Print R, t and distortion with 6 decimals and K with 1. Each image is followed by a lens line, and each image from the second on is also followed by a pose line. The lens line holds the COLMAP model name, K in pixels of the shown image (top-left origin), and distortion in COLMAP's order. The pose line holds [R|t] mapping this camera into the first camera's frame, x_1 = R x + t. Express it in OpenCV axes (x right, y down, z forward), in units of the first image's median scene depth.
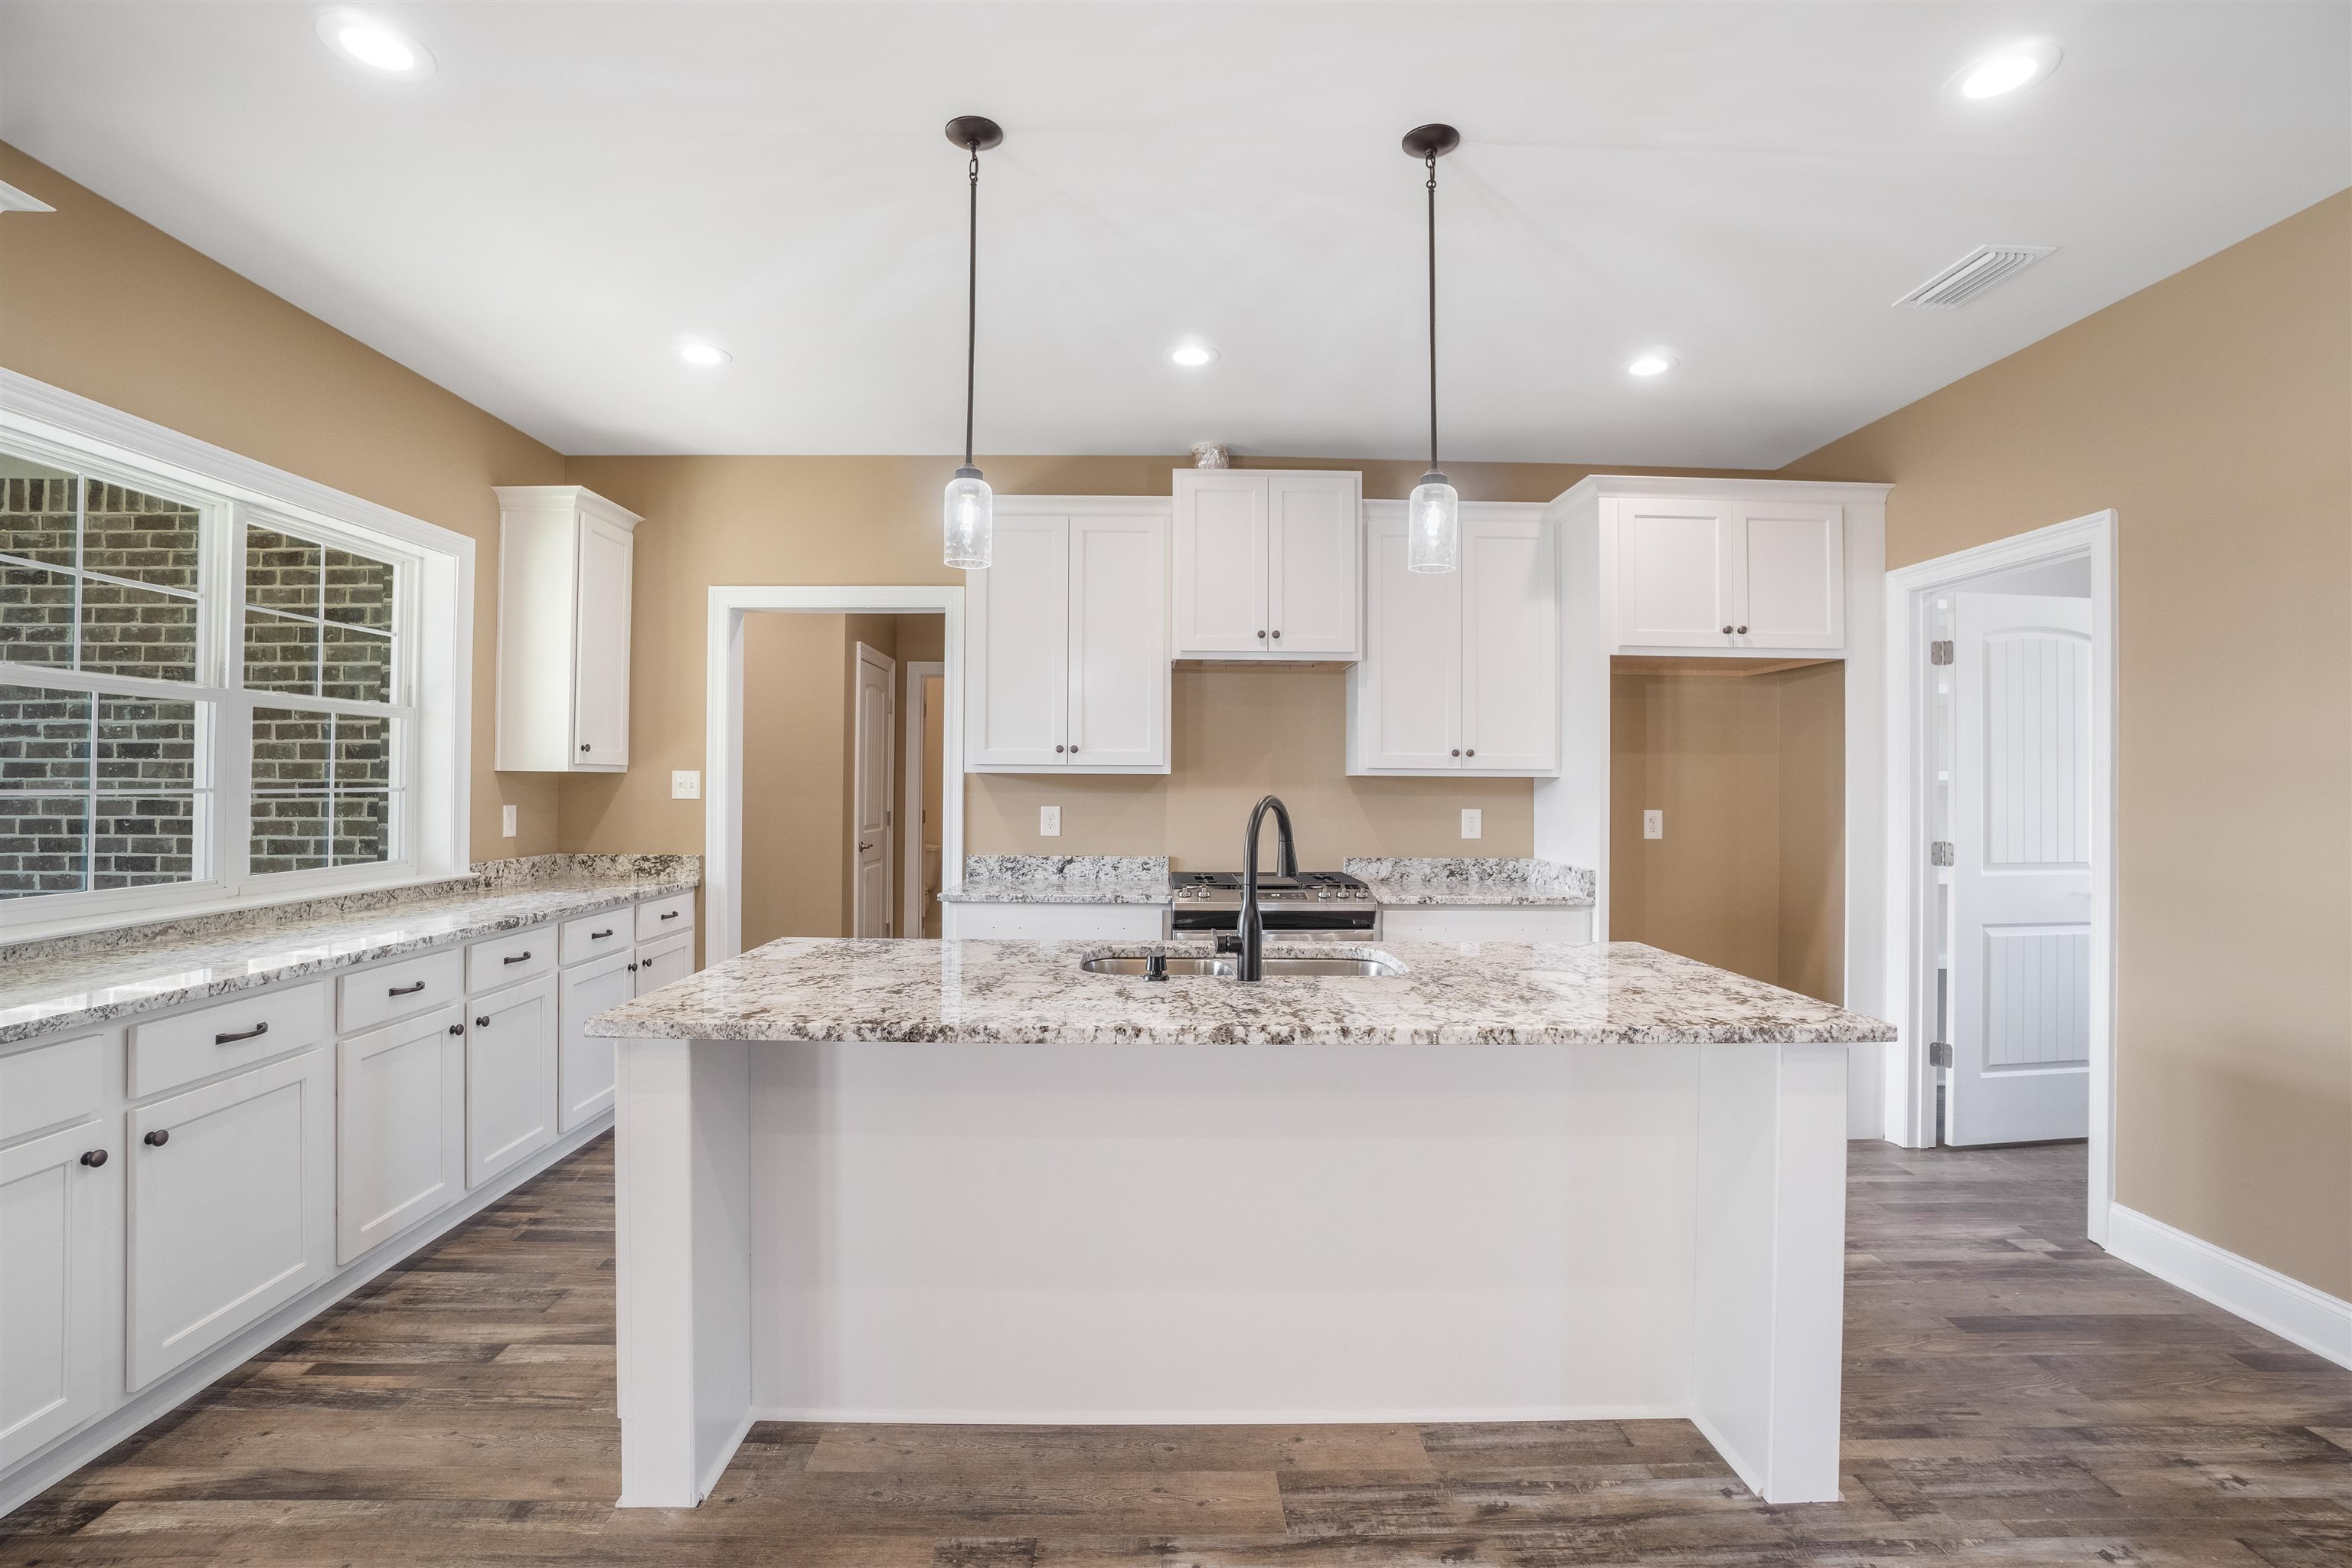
lens RADIAL K [[1078.3, 0, 1155.4], [0, 1078.3, 754.7], [0, 0, 1]] dist [-0.041625, 0.013134]
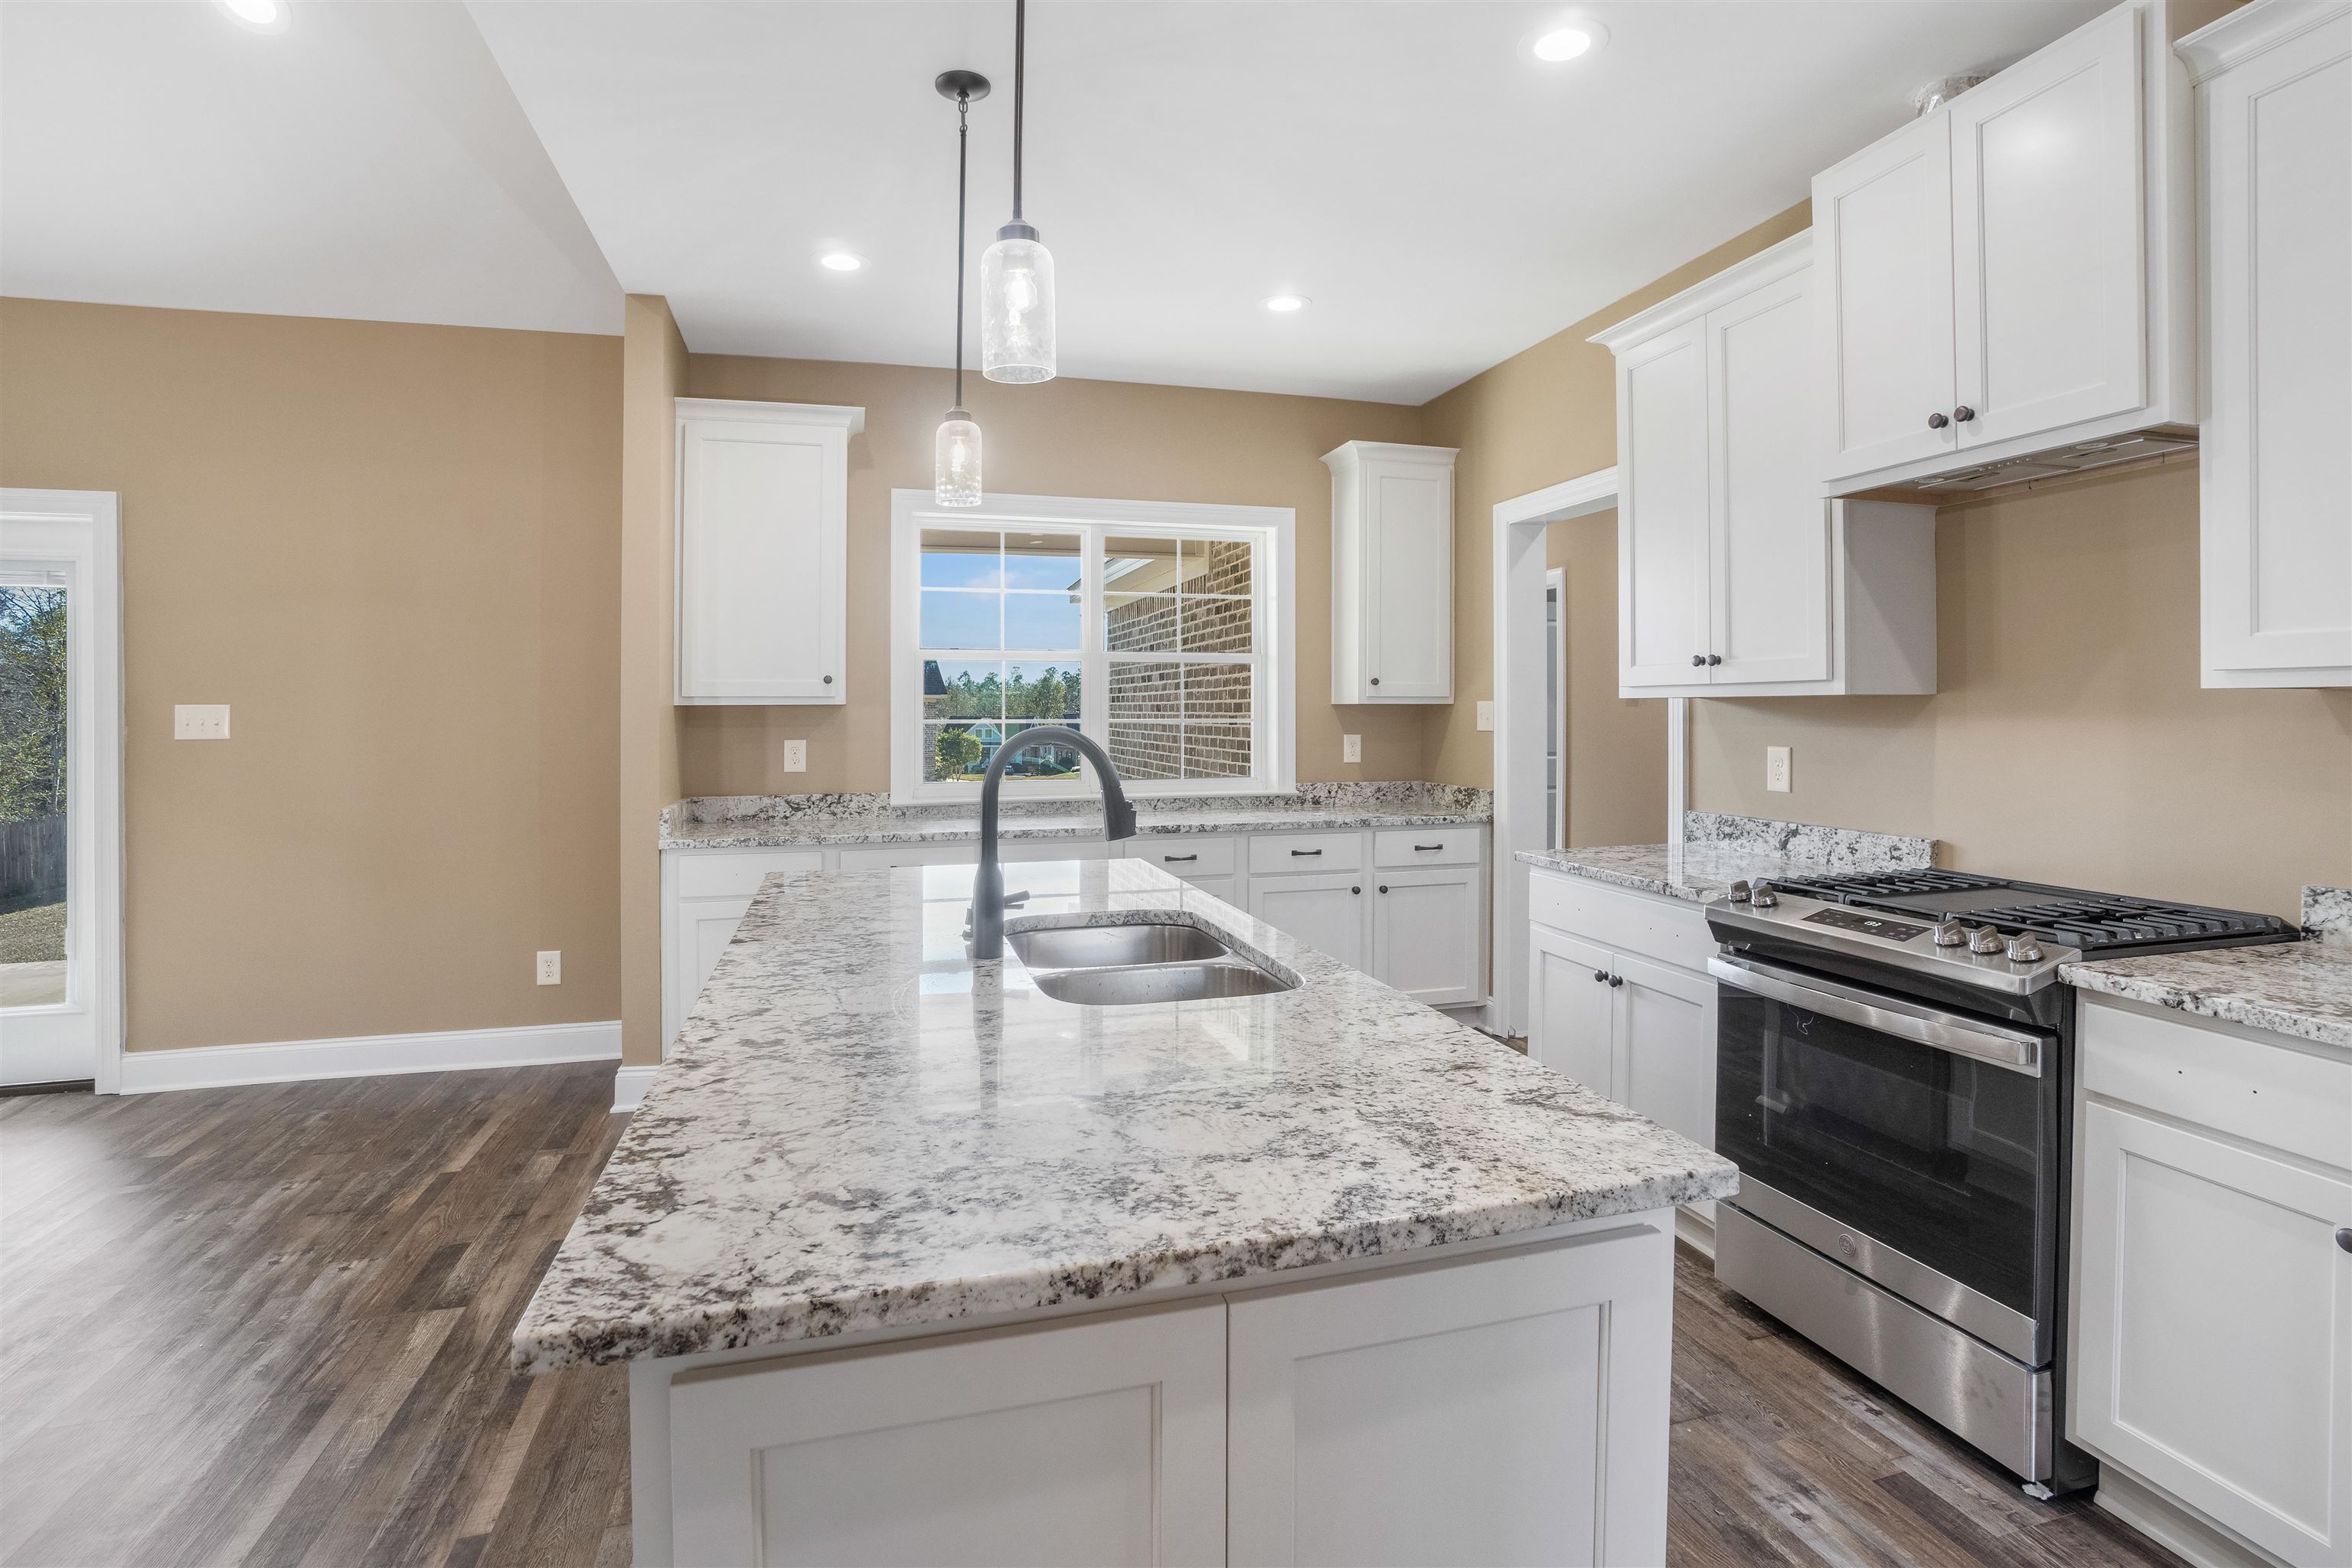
lens RADIAL K [[1139.0, 0, 1171.1], [0, 1139.0, 711.7], [0, 0, 1]] dist [-0.023982, 0.000829]
pose [[0.273545, -0.005797, -0.961842, 0.524729], [0.028669, 0.999587, 0.002128, 0.015752], [0.961432, -0.028158, 0.273598, 0.506360]]
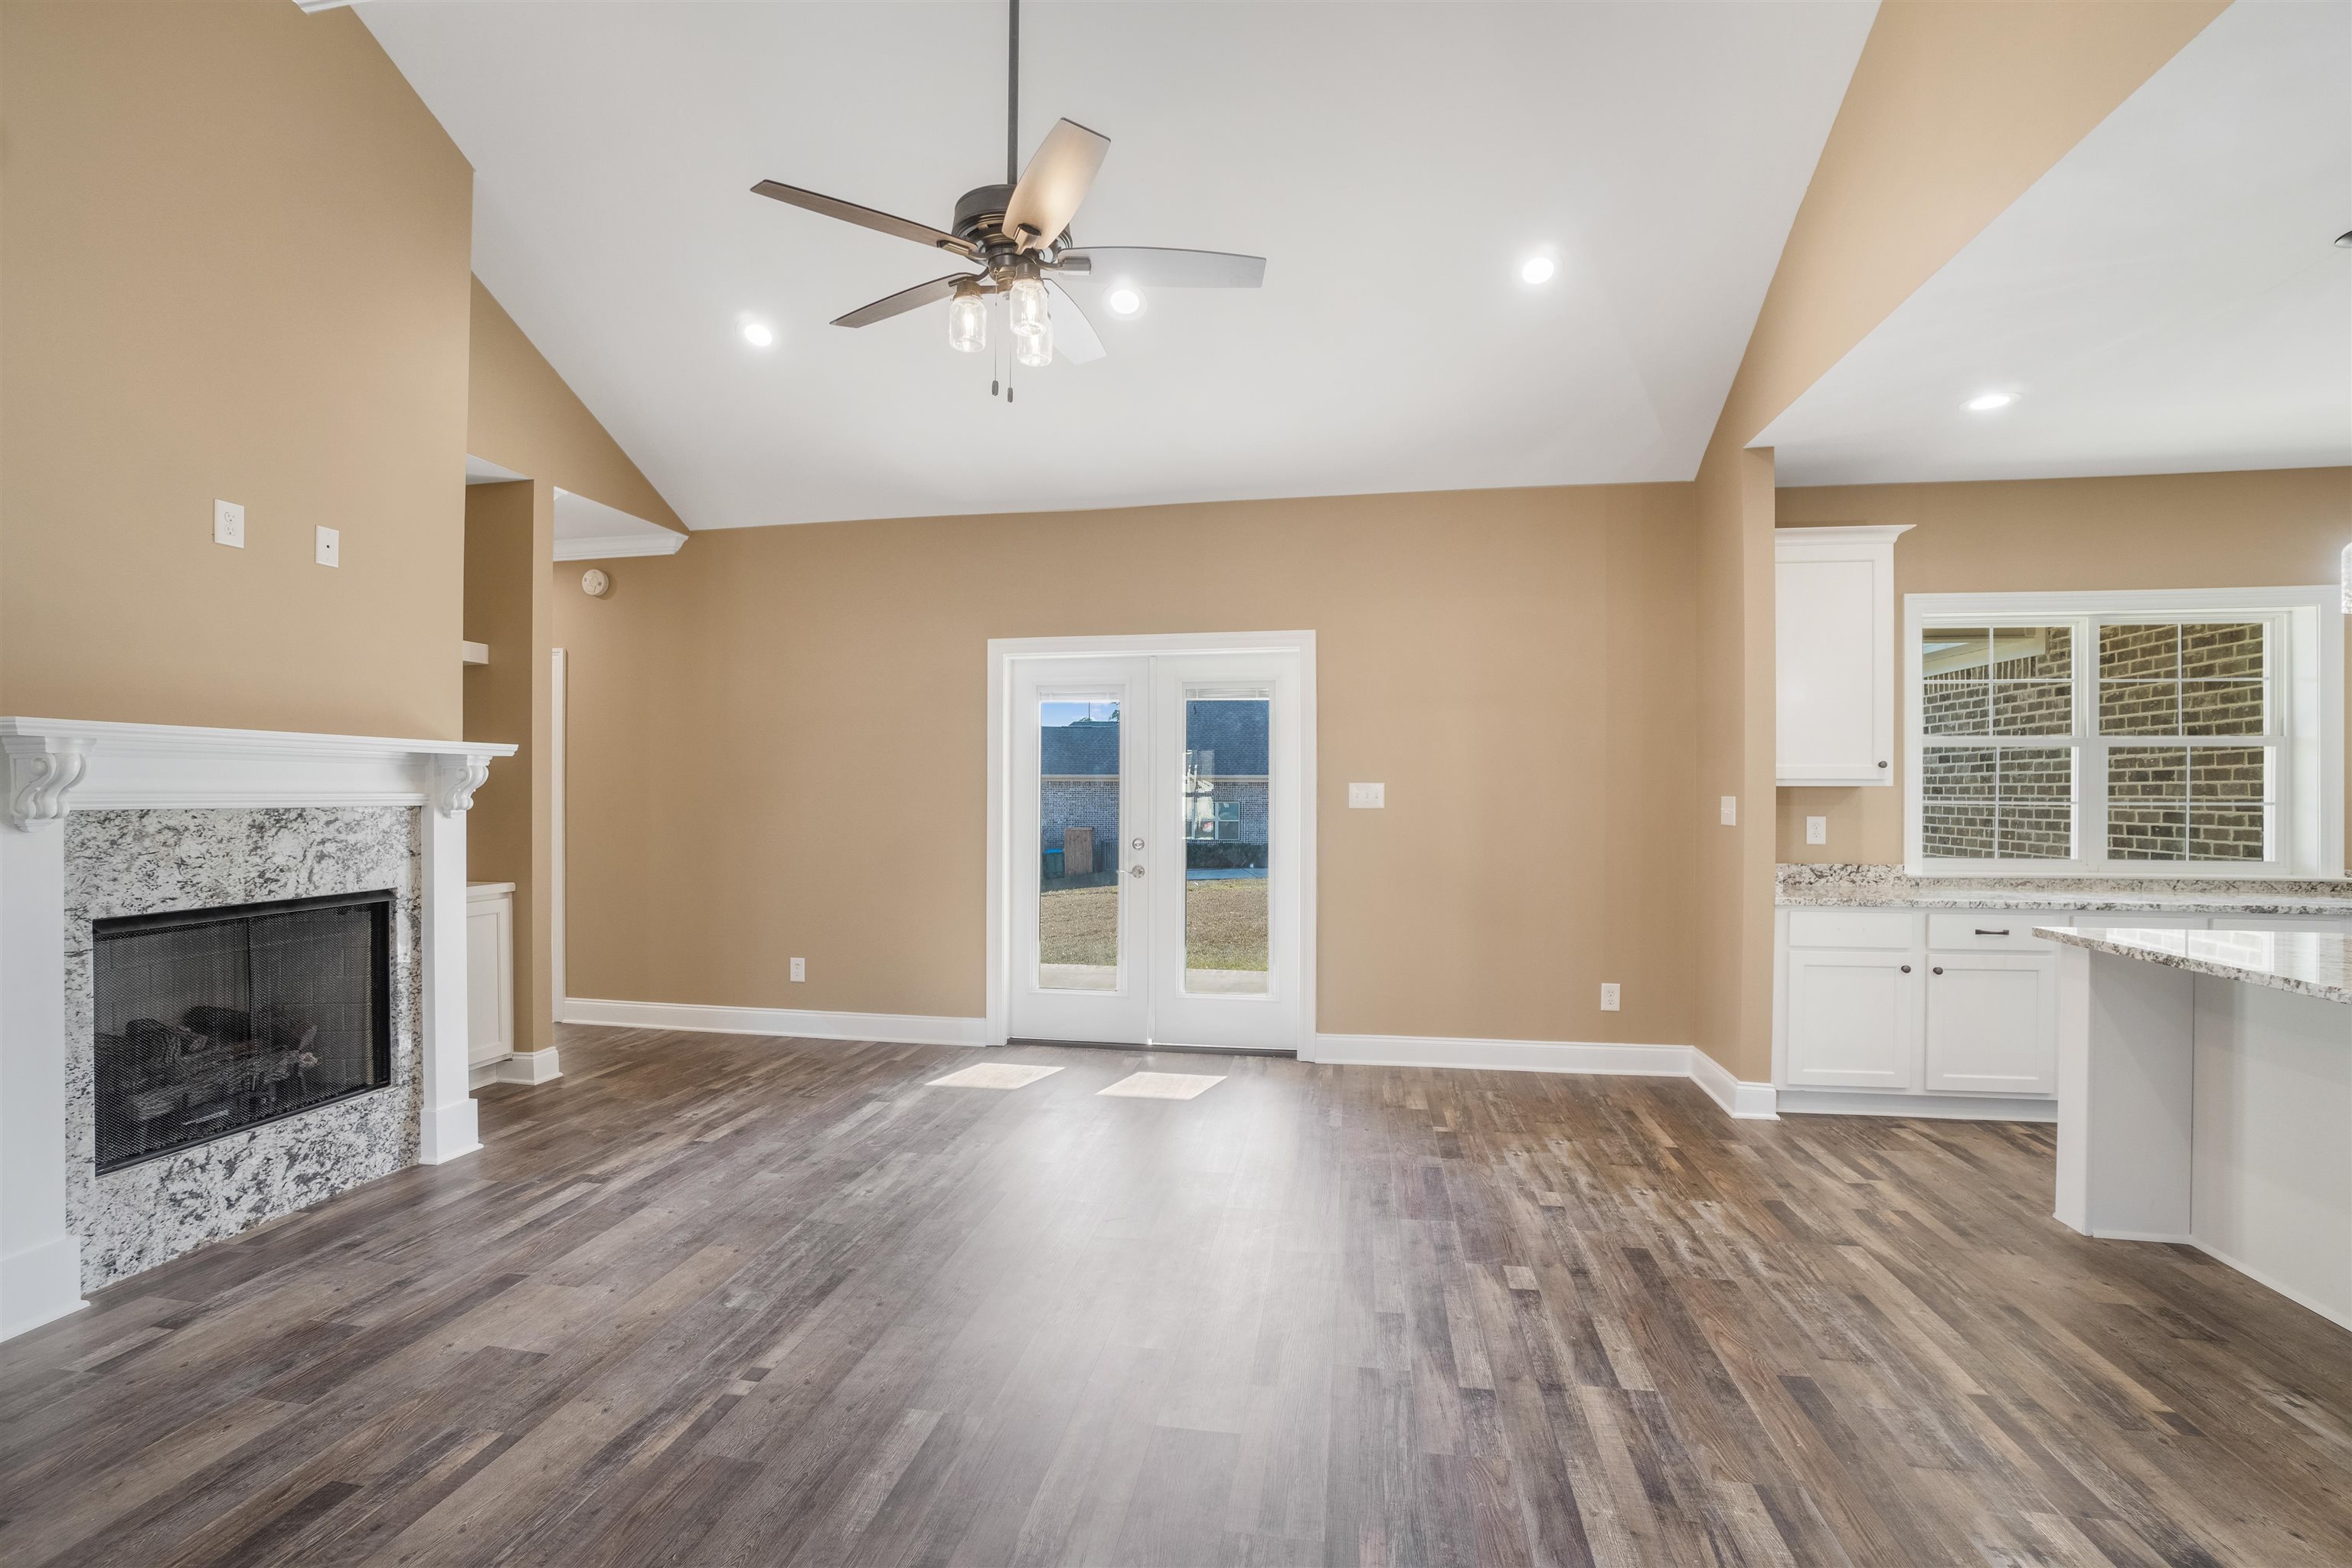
lens RADIAL K [[1078.3, 0, 1180.1], [0, 1078.3, 781.3], [0, 0, 1]] dist [-0.041625, 0.013134]
pose [[-0.164998, -0.015478, -0.986172, 0.653820], [0.018556, 0.999651, -0.018794, 0.005538], [0.986119, -0.021400, -0.164654, -0.048264]]
